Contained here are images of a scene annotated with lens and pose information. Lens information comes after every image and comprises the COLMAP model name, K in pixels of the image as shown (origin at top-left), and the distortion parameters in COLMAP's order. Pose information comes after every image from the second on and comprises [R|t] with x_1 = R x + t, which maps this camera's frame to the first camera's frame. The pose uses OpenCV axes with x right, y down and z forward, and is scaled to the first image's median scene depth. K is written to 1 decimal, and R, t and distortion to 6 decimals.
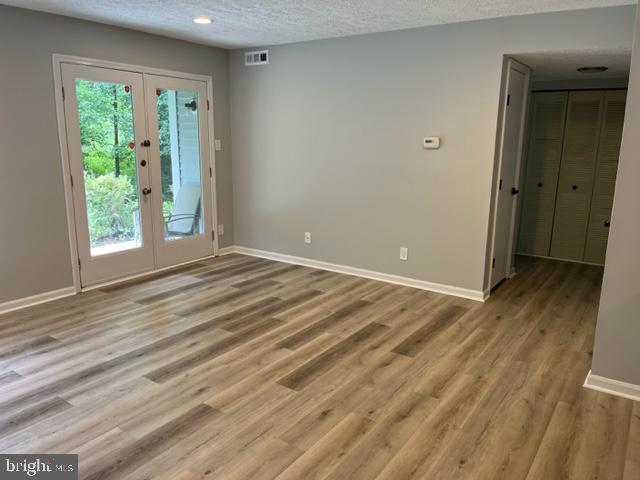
lens RADIAL K [[485.0, 0, 327.3], [0, 485.0, 239.4], [0, 0, 1]] dist [0.068641, -0.094326]
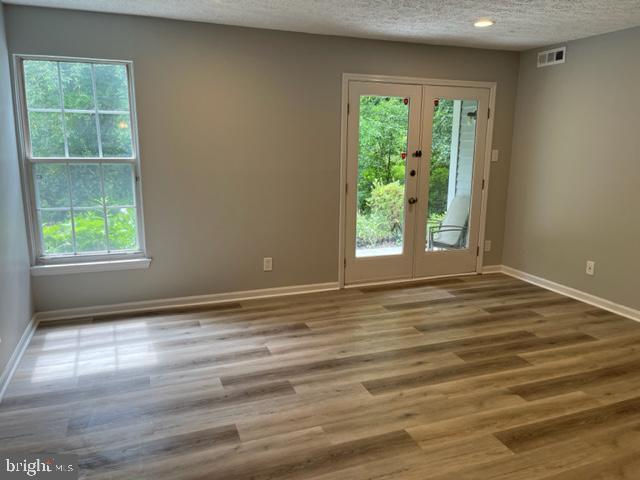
lens RADIAL K [[485.0, 0, 324.8], [0, 485.0, 240.1], [0, 0, 1]] dist [0.068641, -0.094326]
pose [[0.819554, 0.107263, -0.562873, 0.065222], [-0.117003, 0.992952, 0.018861, -0.015971], [0.560929, 0.050400, 0.826328, 0.069745]]
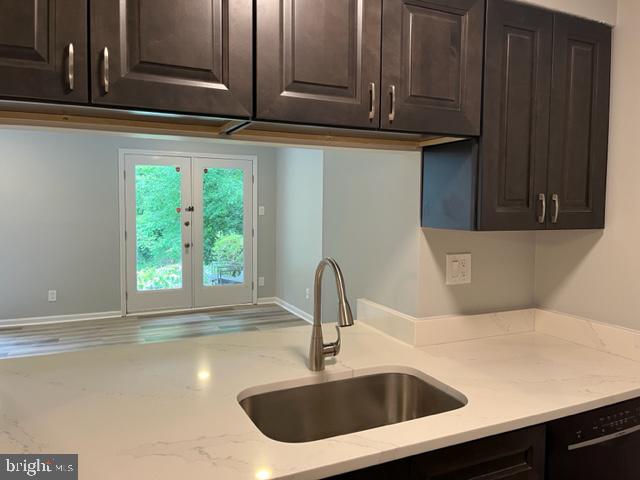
lens RADIAL K [[485.0, 0, 328.0], [0, 485.0, 235.2], [0, 0, 1]] dist [0.068641, -0.094326]
pose [[0.861472, 0.028718, -0.506993, 0.659791], [-0.102997, 0.987529, -0.119074, -0.009726], [0.497250, 0.154797, 0.853686, 0.085838]]
